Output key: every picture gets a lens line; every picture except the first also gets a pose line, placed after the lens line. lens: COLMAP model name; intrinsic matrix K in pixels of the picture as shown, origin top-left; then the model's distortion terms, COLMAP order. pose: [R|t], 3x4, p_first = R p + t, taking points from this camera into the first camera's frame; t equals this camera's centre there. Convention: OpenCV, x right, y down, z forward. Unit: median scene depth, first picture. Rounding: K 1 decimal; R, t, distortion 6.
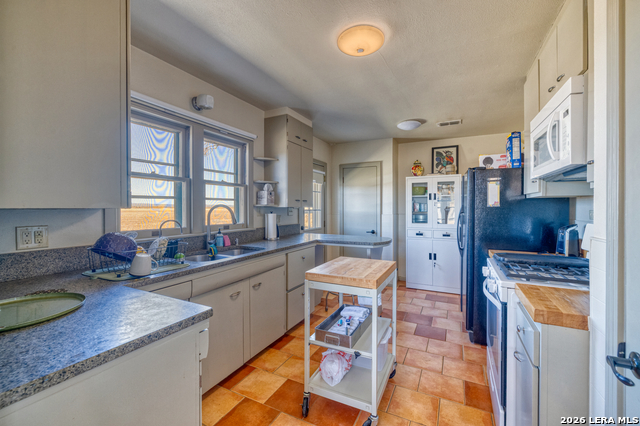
lens RADIAL K [[268.1, 0, 316.7], [0, 268.1, 210.5], [0, 0, 1]] dist [-0.005989, 0.001101]
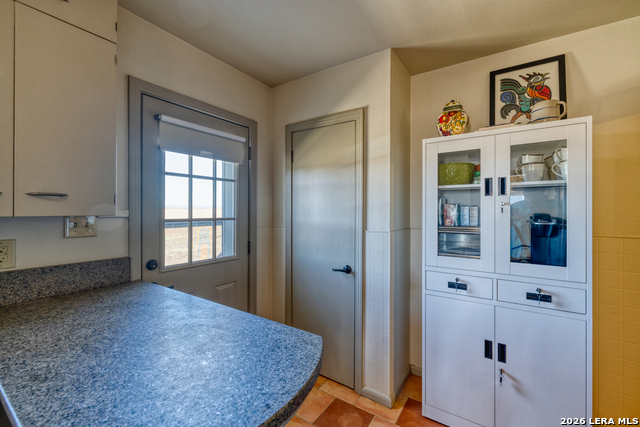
lens RADIAL K [[268.1, 0, 320.0], [0, 268.1, 210.1], [0, 0, 1]] dist [-0.005989, 0.001101]
pose [[0.991895, 0.004051, -0.126993, 0.242033], [-0.005094, 0.999956, -0.007891, -0.015584], [0.126956, 0.008474, 0.991872, 0.607805]]
